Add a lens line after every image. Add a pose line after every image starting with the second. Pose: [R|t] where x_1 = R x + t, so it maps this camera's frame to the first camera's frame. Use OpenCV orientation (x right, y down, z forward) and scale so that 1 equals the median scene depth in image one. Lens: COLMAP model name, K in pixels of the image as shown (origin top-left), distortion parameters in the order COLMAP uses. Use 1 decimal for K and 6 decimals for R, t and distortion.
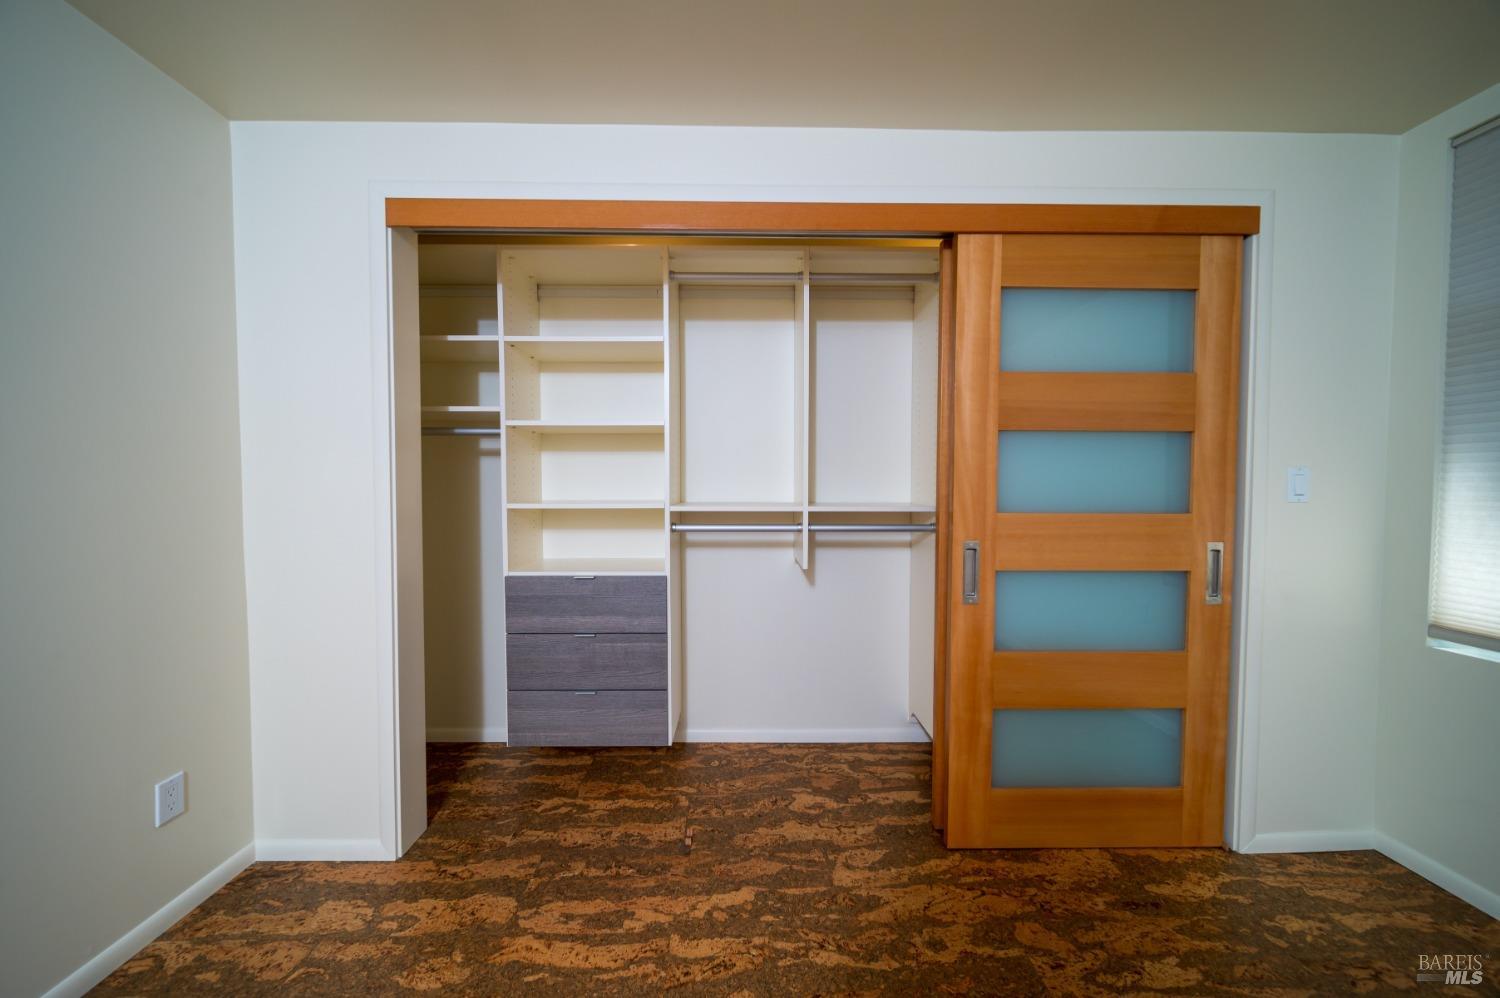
lens RADIAL K [[520.2, 0, 749.4], [0, 520.2, 503.2], [0, 0, 1]] dist [0.000526, -0.002237]
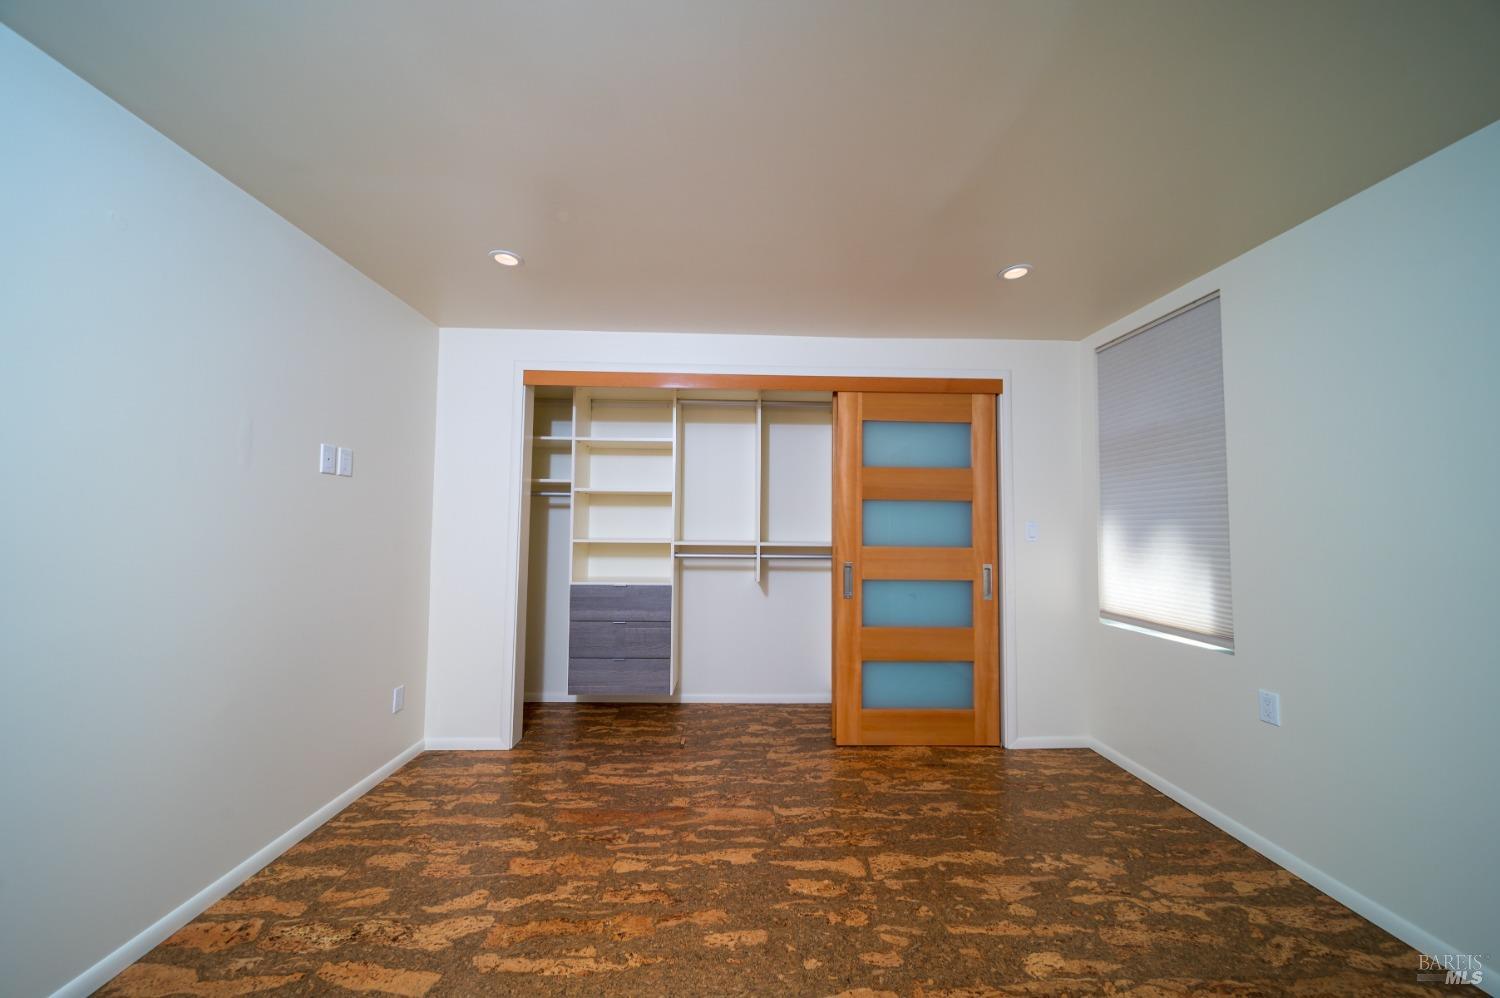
lens RADIAL K [[520.8, 0, 750.6], [0, 520.8, 502.8], [0, 0, 1]] dist [-0.001861, -0.000996]
pose [[0.999807, 0.009603, 0.017134, 0.068680], [-0.008141, 0.996481, -0.083428, 0.023257], [-0.017875, 0.083272, 0.996367, -0.781788]]
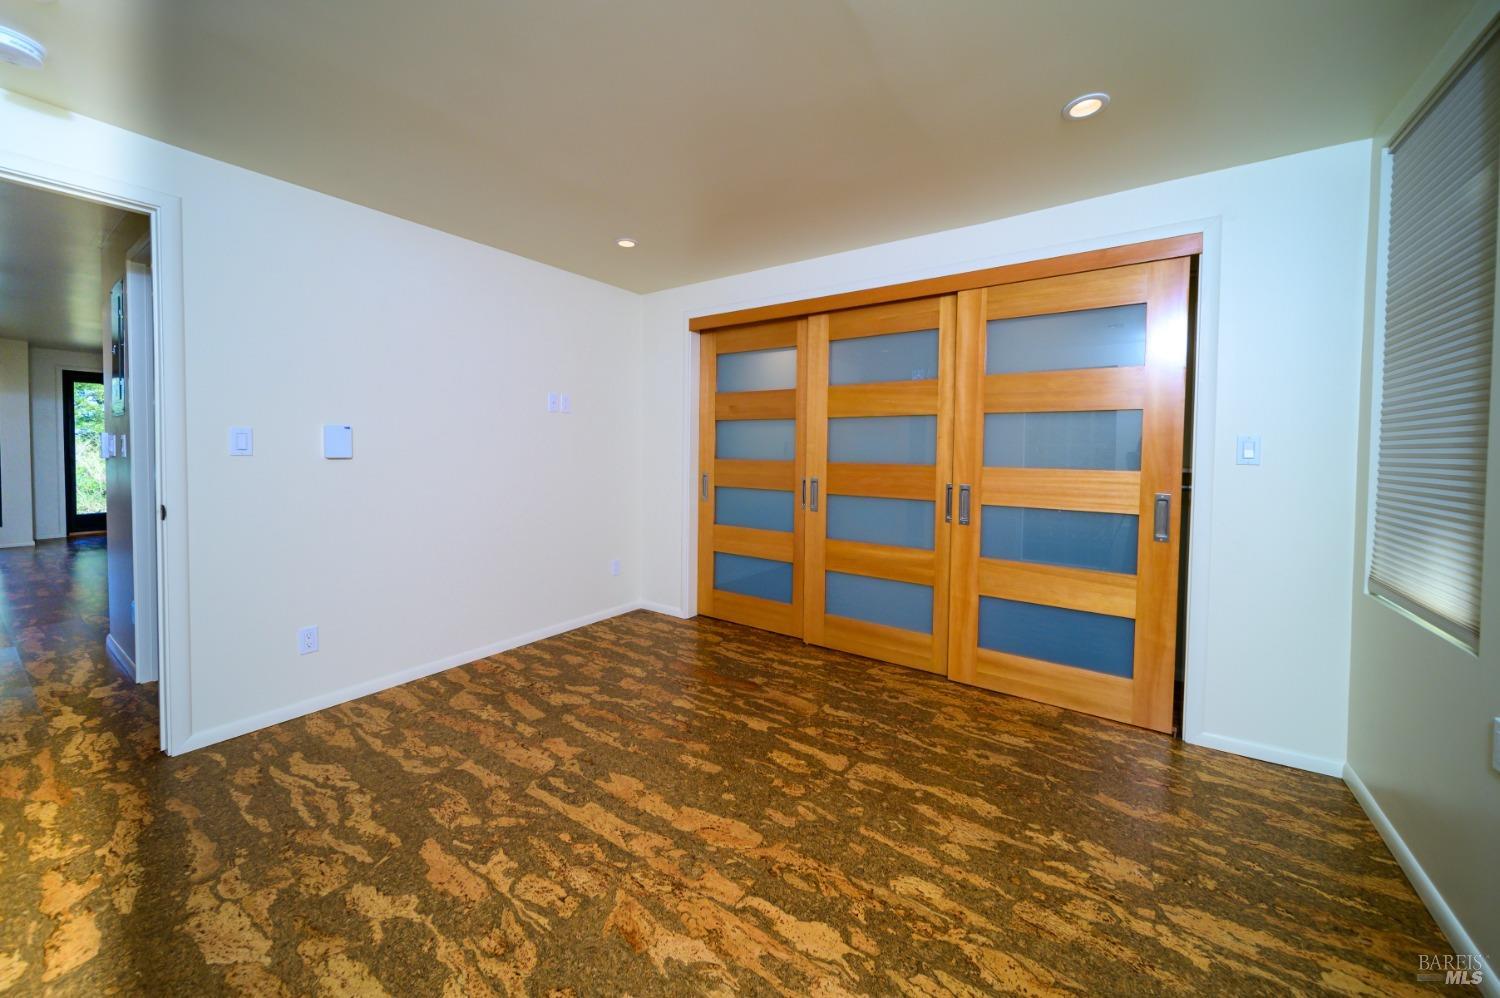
lens RADIAL K [[558.5, 0, 745.3], [0, 558.5, 463.3], [0, 0, 1]] dist [-0.002468, -0.000513]
pose [[0.806726, 0.022167, -0.590510, 0.908132], [-0.030234, 0.999536, -0.003784, 0.037729], [0.590152, 0.020907, 0.807021, -0.771187]]
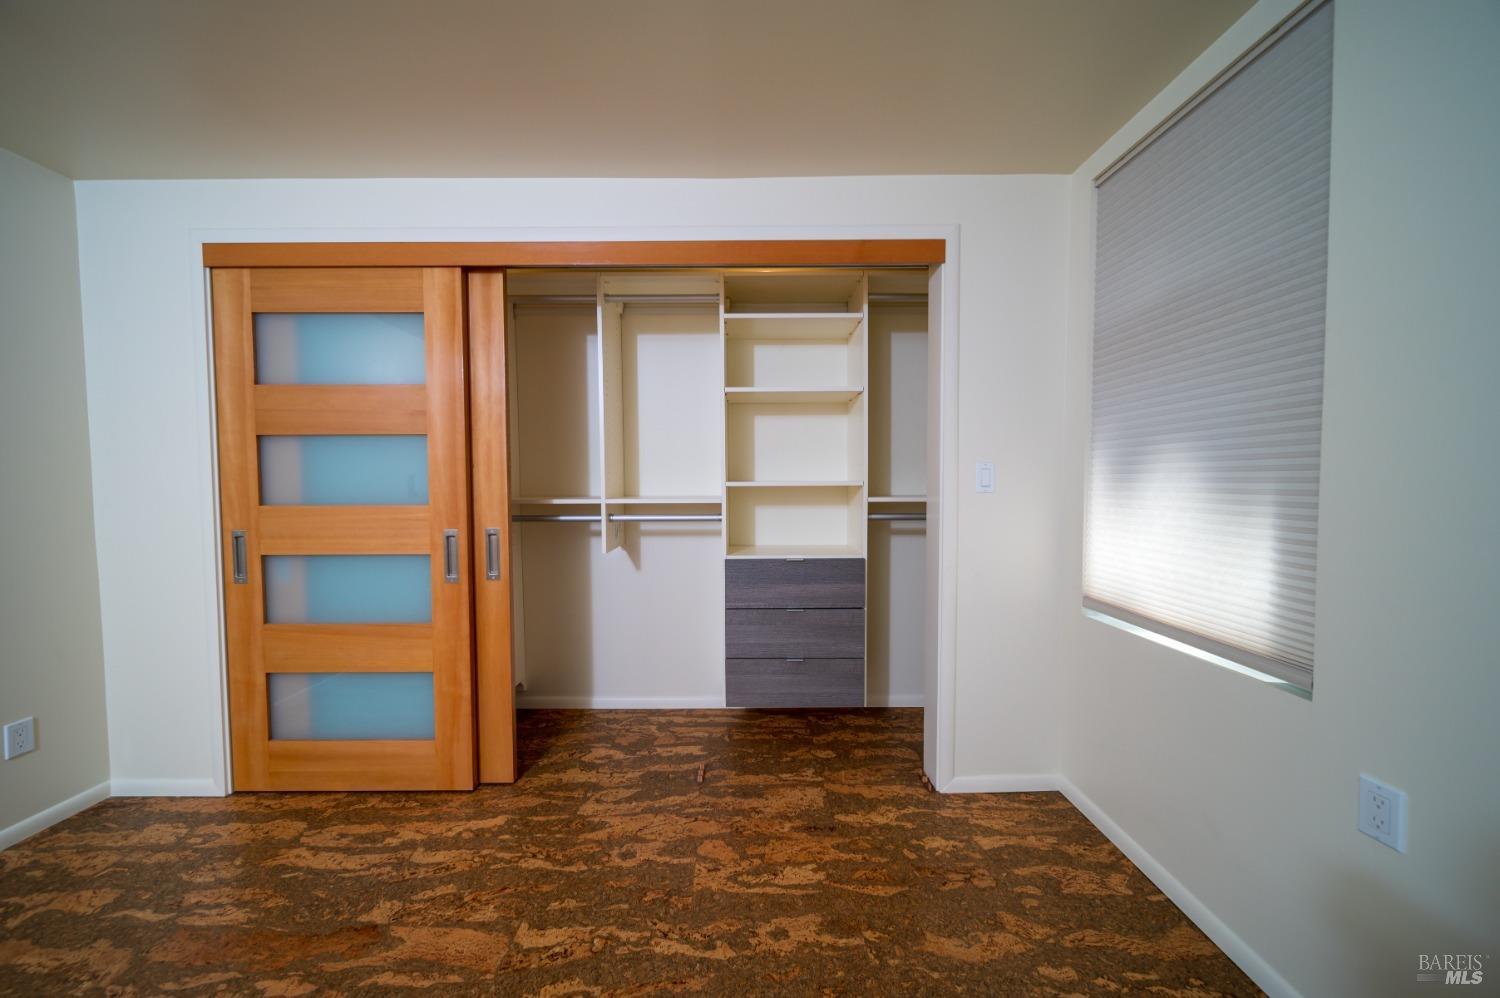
lens RADIAL K [[520.8, 0, 750.6], [0, 520.8, 502.8], [0, 0, 1]] dist [-0.001861, -0.000996]
pose [[0.999925, -0.006031, -0.010687, 0.558818], [0.006116, 0.999950, 0.007970, 0.009224], [0.010638, -0.008035, 0.999911, -0.181799]]
